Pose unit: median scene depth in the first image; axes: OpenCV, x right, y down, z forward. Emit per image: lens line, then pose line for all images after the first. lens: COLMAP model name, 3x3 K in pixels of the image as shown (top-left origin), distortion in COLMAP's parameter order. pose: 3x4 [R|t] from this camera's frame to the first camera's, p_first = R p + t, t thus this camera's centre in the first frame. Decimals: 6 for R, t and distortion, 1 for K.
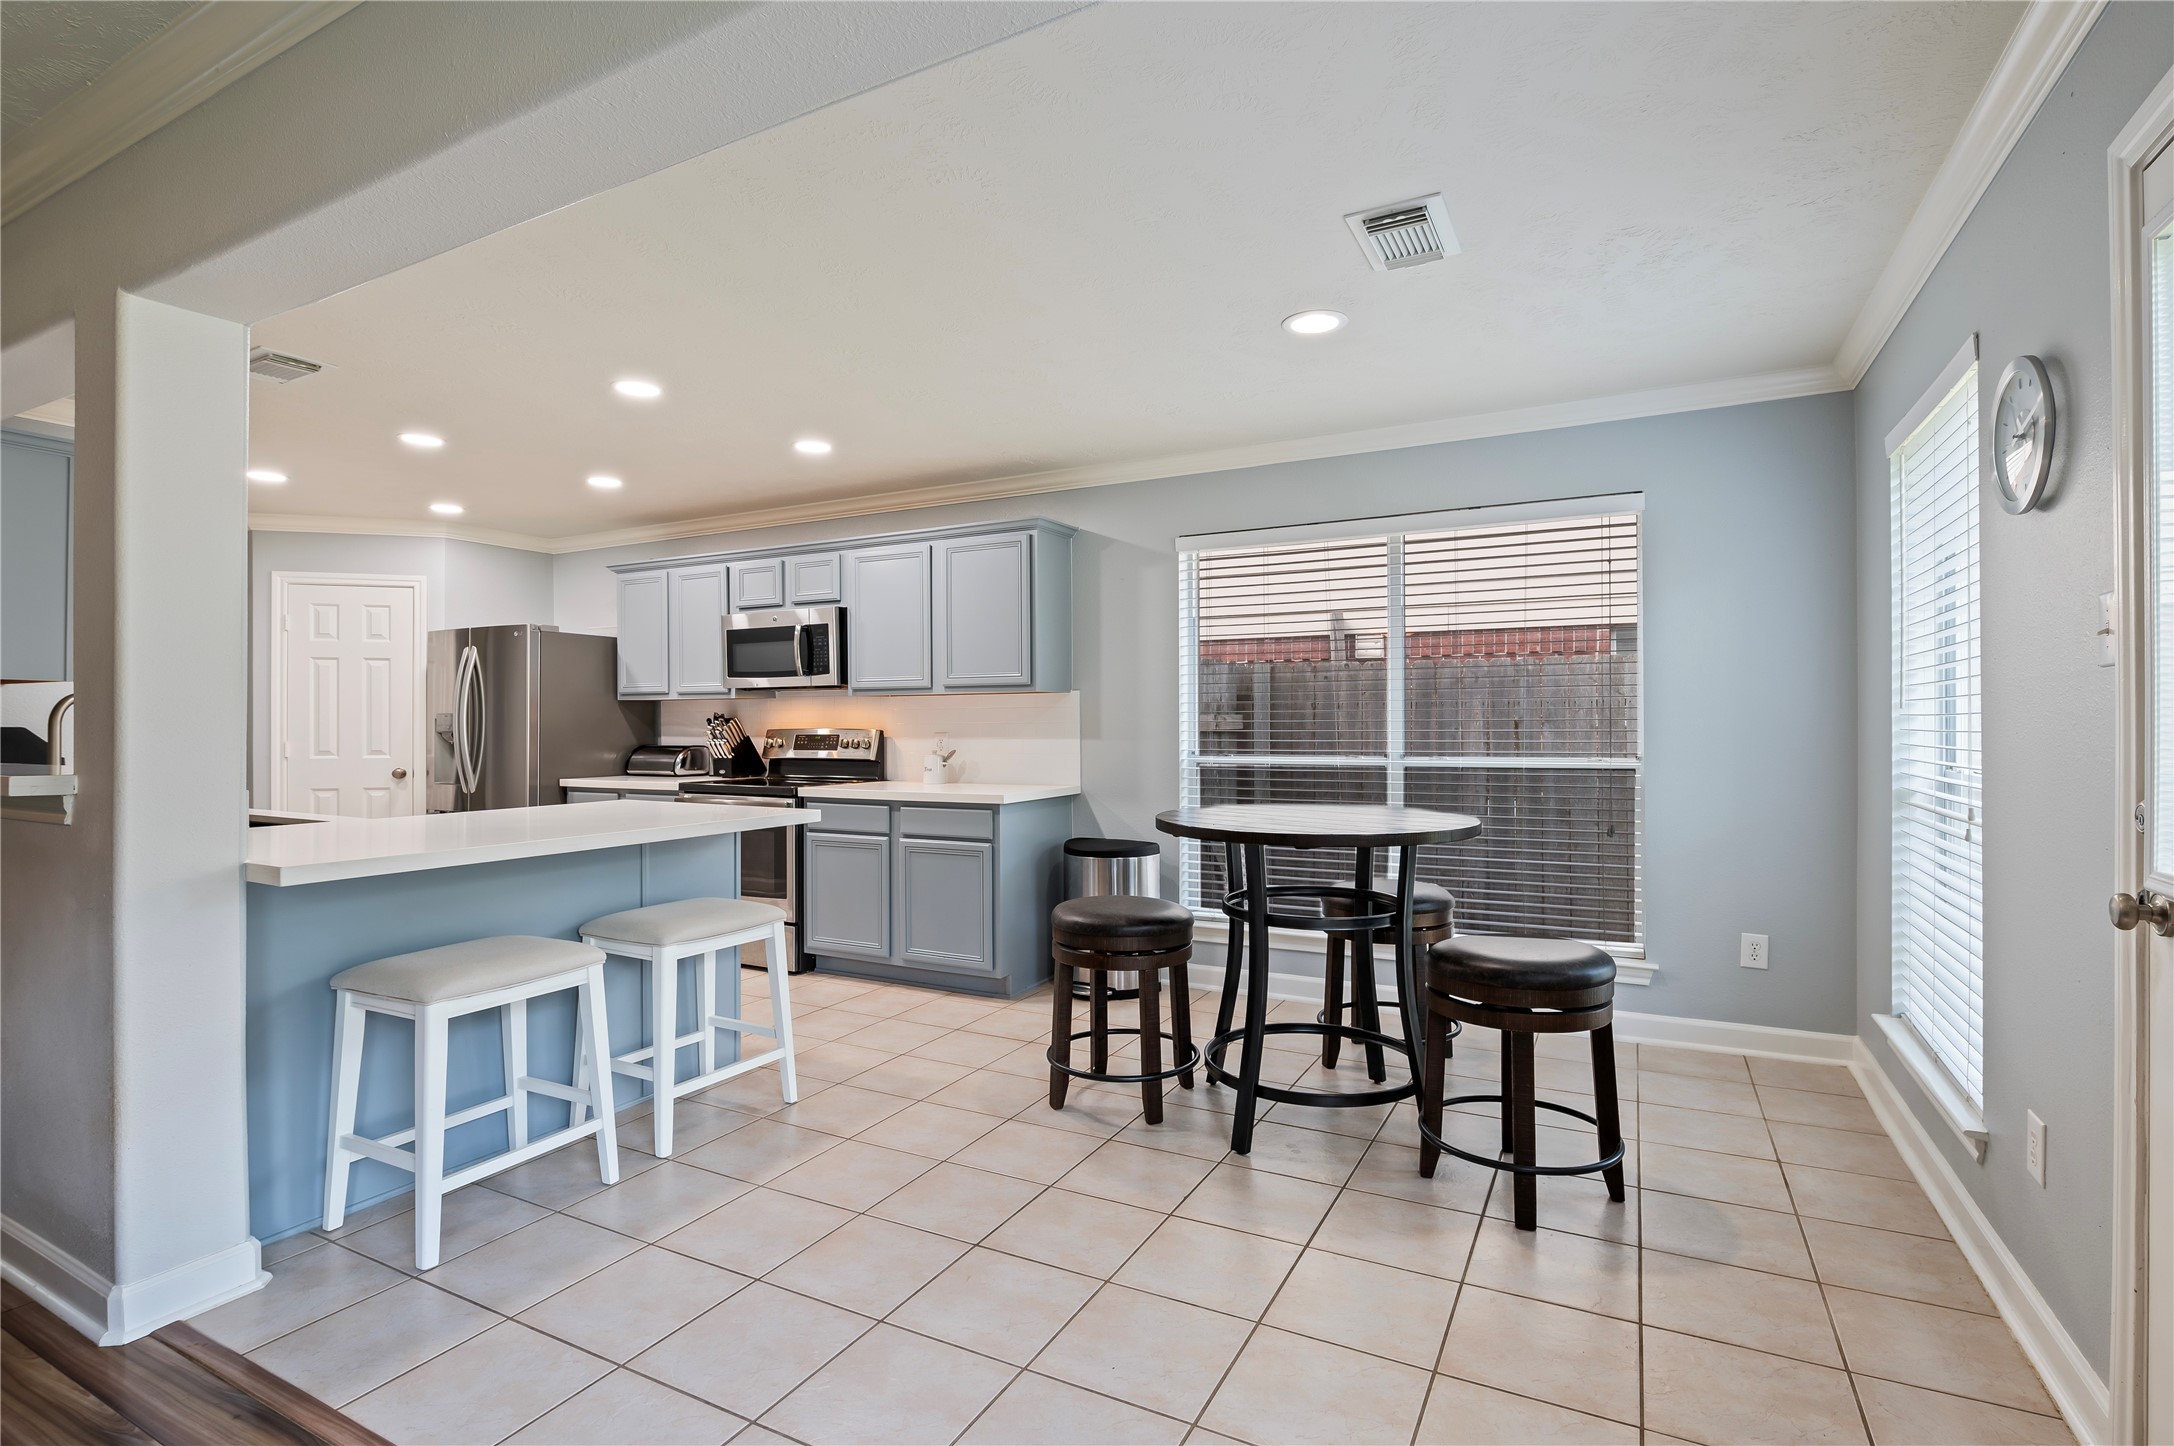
lens RADIAL K [[992.0, 0, 1077.2], [0, 992.0, 720.9], [0, 0, 1]] dist [-0.007740, -0.000606]
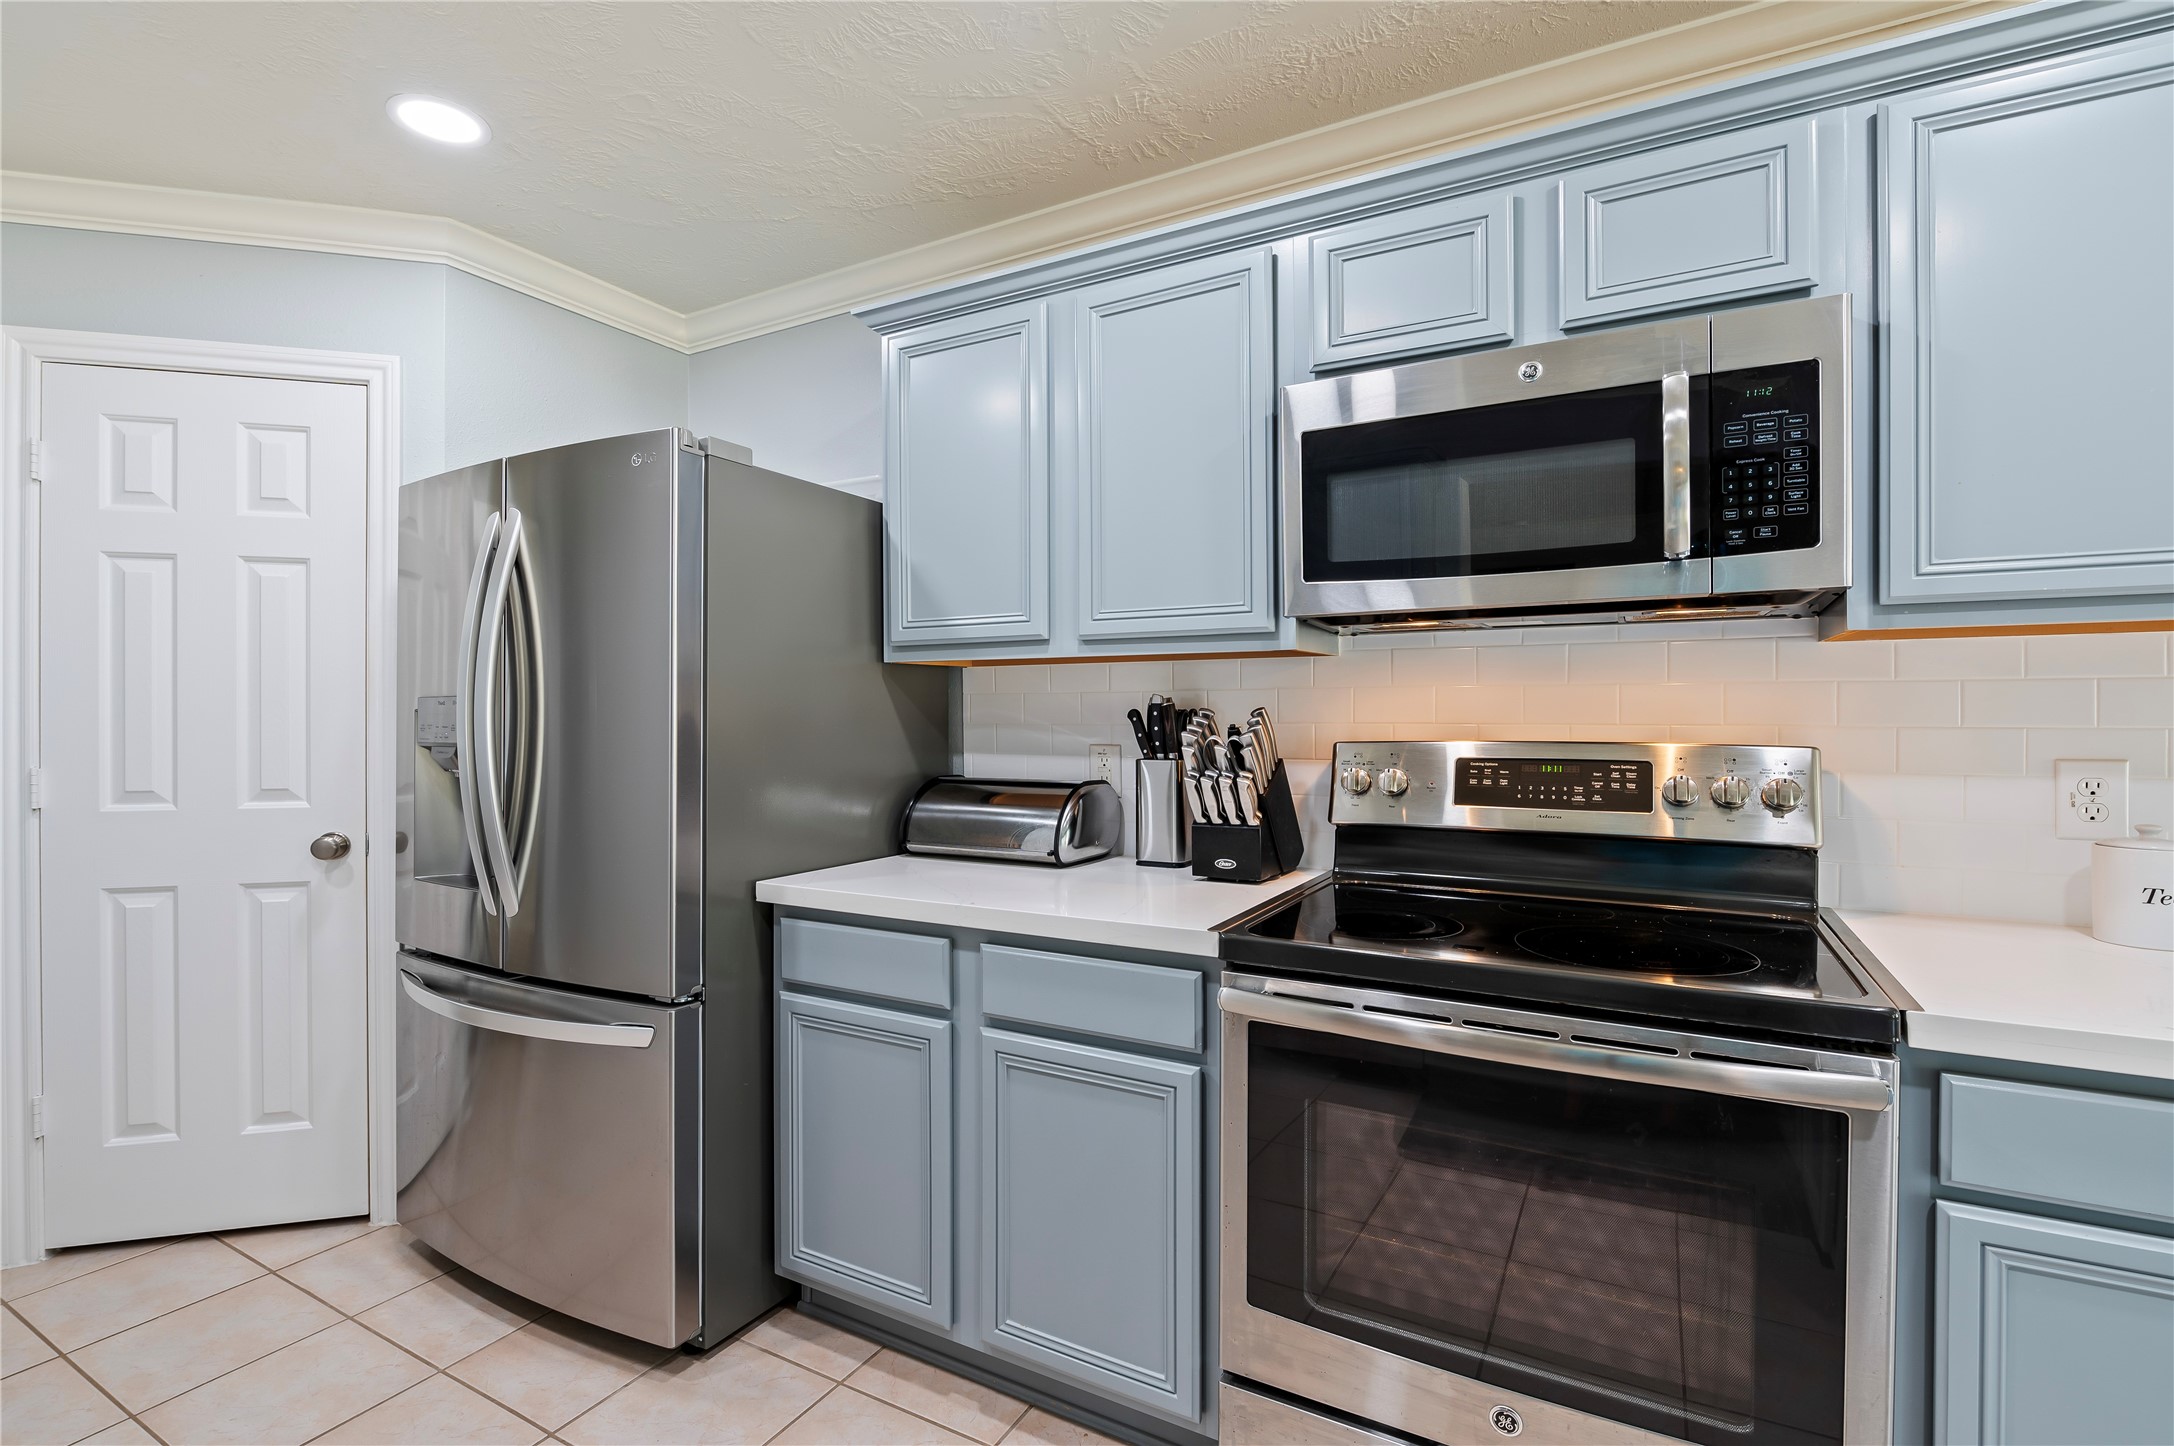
lens RADIAL K [[992.0, 0, 1090.8], [0, 992.0, 712.1], [0, 0, 1]] dist [-0.007740, -0.000606]
pose [[0.999747, 0.001393, -0.022447, -0.385049], [-0.001422, 0.999998, -0.001296, -0.001277], [0.022445, 0.001327, 0.999747, 0.632863]]
